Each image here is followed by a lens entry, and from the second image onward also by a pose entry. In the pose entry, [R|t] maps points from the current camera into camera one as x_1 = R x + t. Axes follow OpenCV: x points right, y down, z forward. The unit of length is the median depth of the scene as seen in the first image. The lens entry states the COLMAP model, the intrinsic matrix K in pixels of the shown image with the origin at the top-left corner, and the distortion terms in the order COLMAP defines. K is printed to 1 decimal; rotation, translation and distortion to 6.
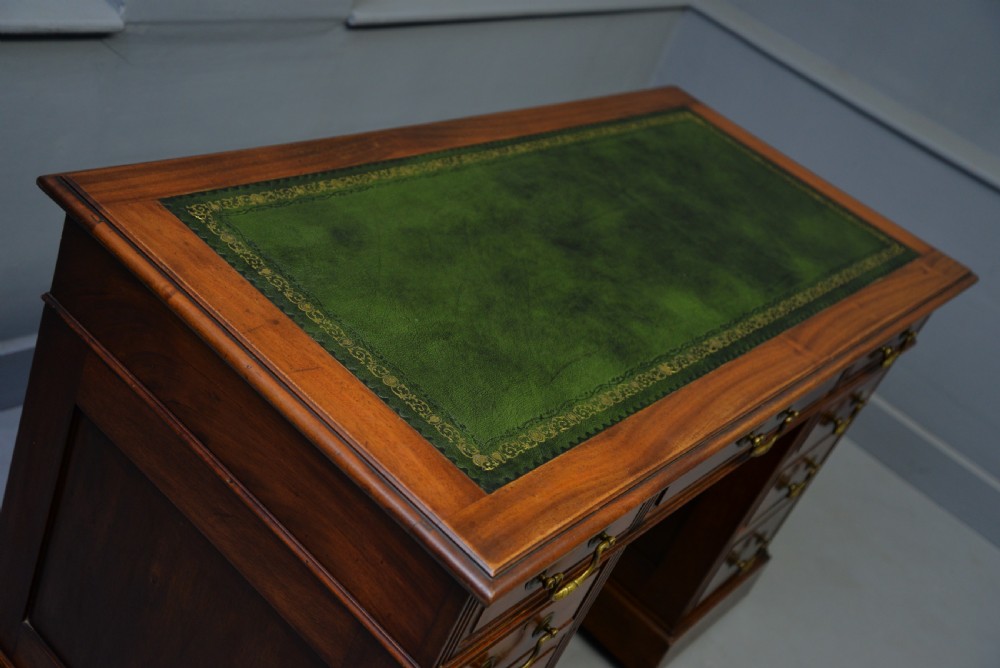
lens RADIAL K [[1163.6, 0, 497.4], [0, 1163.6, 333.8], [0, 0, 1]] dist [0.138136, 0.000000]
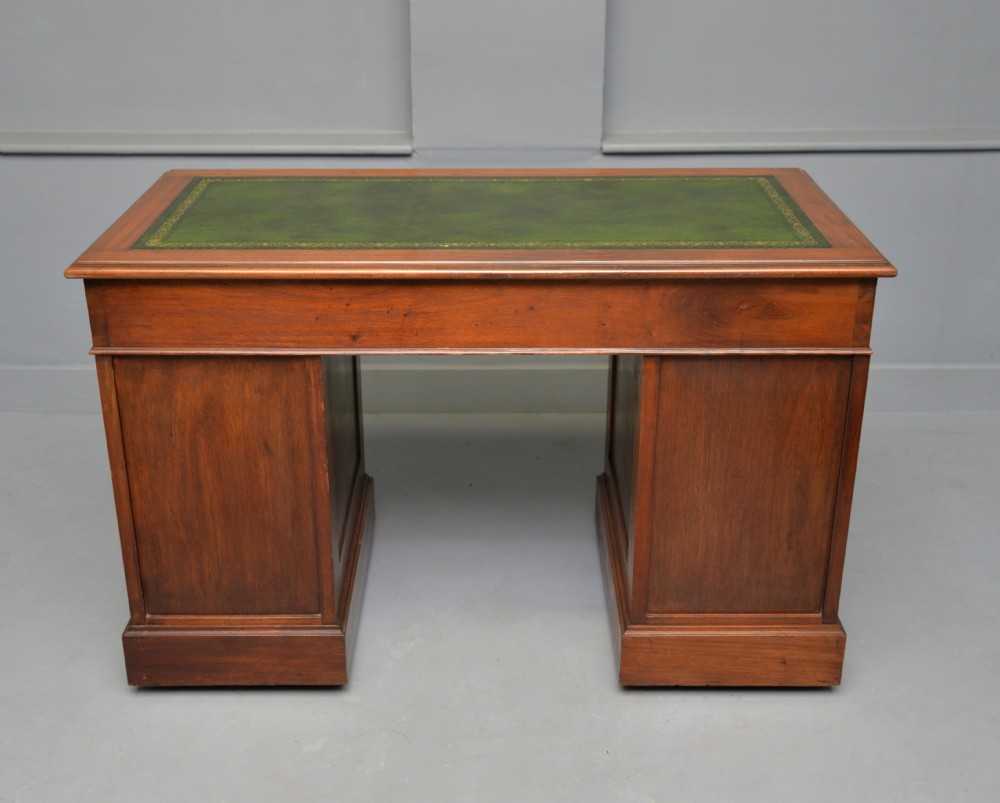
lens RADIAL K [[1284.2, 0, 493.6], [0, 1284.2, 397.1], [0, 0, 1]] dist [0.071508, 0.000000]
pose [[-0.608988, -0.598586, 0.520412, -0.960177], [0.237453, 0.488433, 0.839672, -1.459264], [-0.756802, 0.634924, -0.155314, 1.632156]]
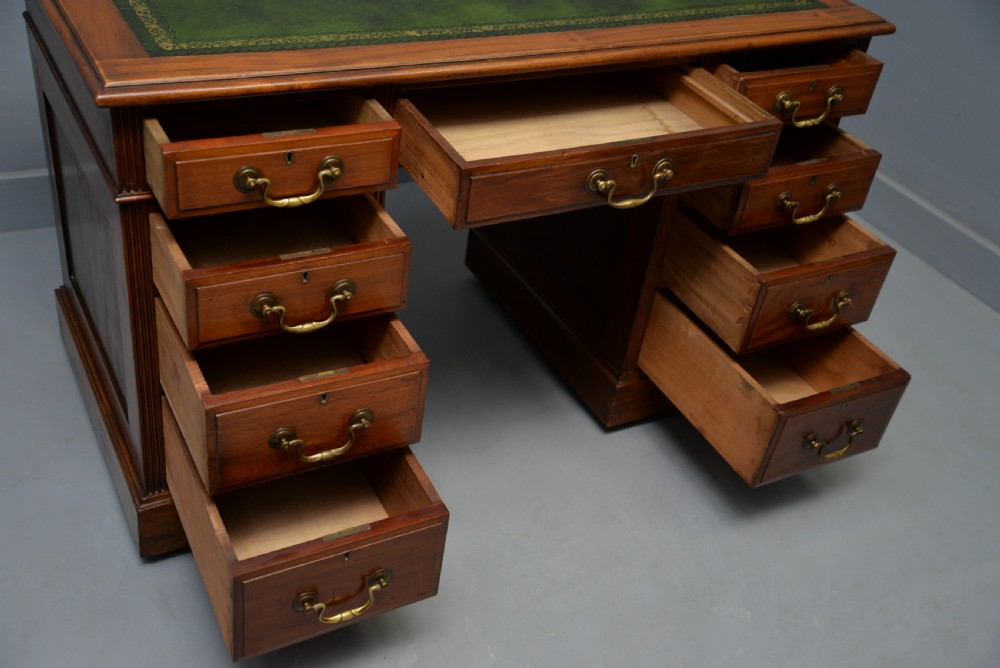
lens RADIAL K [[1047.1, 0, 495.4], [0, 1047.1, 342.4], [0, 0, 1]] dist [0.093649, 0.000000]
pose [[0.911918, 0.013856, -0.410138, 0.702090], [-0.031932, 0.998795, -0.037256, 0.404051], [0.409128, 0.047071, 0.911262, 0.036730]]
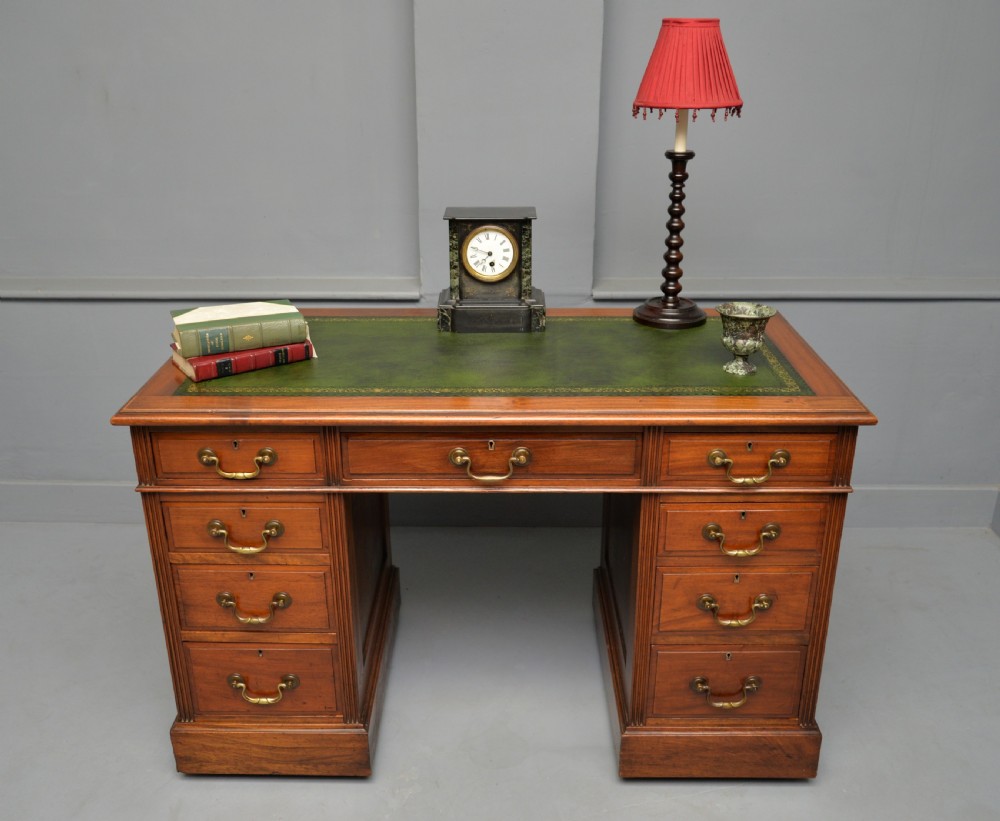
lens RADIAL K [[952.8, 0, 485.1], [0, 952.8, 424.9], [0, 0, 1]] dist [-0.036000, 0.000000]
pose [[0.592704, -0.037854, -0.804531, 1.281751], [-0.242694, 0.944074, -0.223214, 0.331530], [0.767986, 0.327555, 0.550369, 0.432390]]
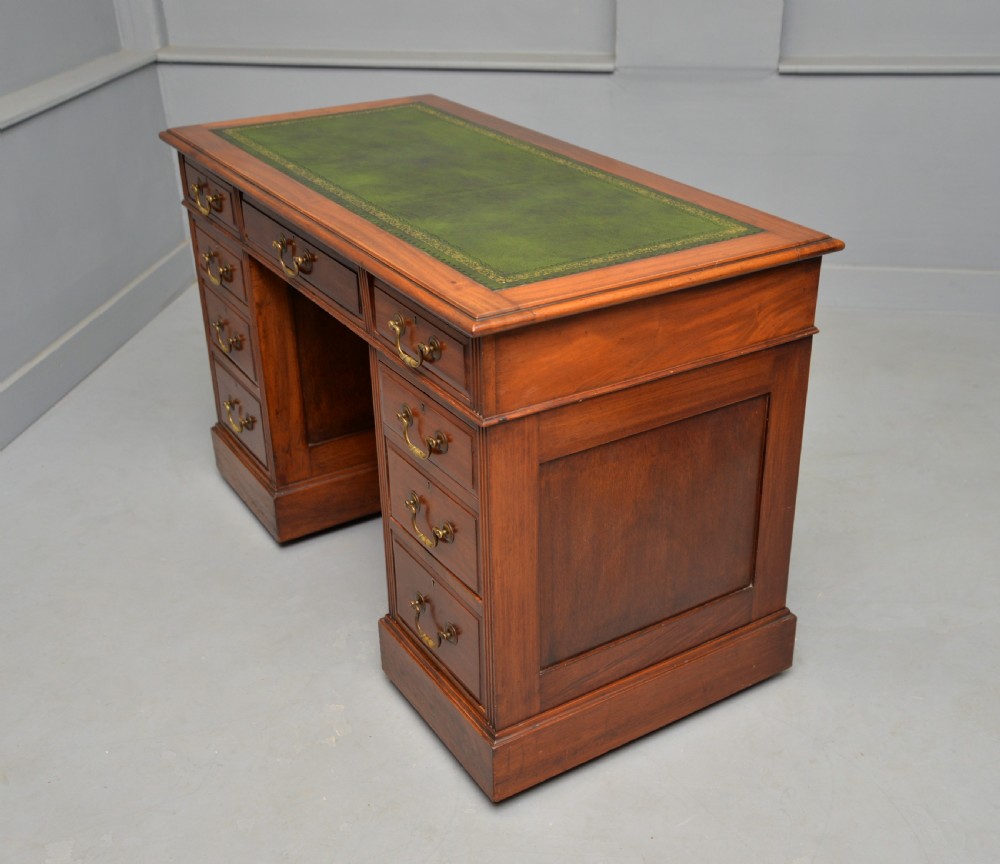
lens RADIAL K [[1200.6, 0, 509.9], [0, 1200.6, 421.5], [0, 0, 1]] dist [0.039040, 0.000000]
pose [[-0.290674, 0.092426, -0.952348, 1.707284], [-0.608723, 0.750059, 0.258587, -0.325479], [0.738217, 0.654881, -0.161761, 1.759966]]
